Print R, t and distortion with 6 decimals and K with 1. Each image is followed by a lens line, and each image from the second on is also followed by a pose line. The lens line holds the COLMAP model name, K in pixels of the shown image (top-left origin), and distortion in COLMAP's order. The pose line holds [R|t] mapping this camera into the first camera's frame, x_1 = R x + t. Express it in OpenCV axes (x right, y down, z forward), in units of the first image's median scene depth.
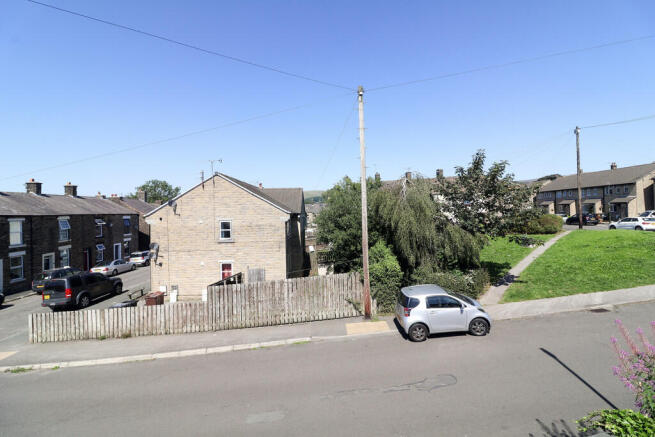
lens RADIAL K [[300.2, 0, 325.8], [0, 300.2, 207.6], [0, 0, 1]] dist [0.002403, -0.013942]
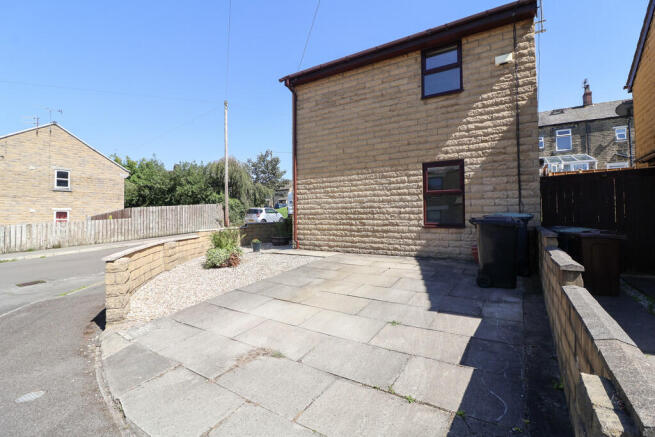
lens RADIAL K [[300.2, 0, 325.8], [0, 300.2, 207.6], [0, 0, 1]] dist [0.002403, -0.013942]
pose [[0.542572, 0.042923, 0.838912, -0.941238], [-0.012905, 0.999002, -0.042767, 0.276263], [-0.839910, 0.012378, 0.542585, -0.427869]]
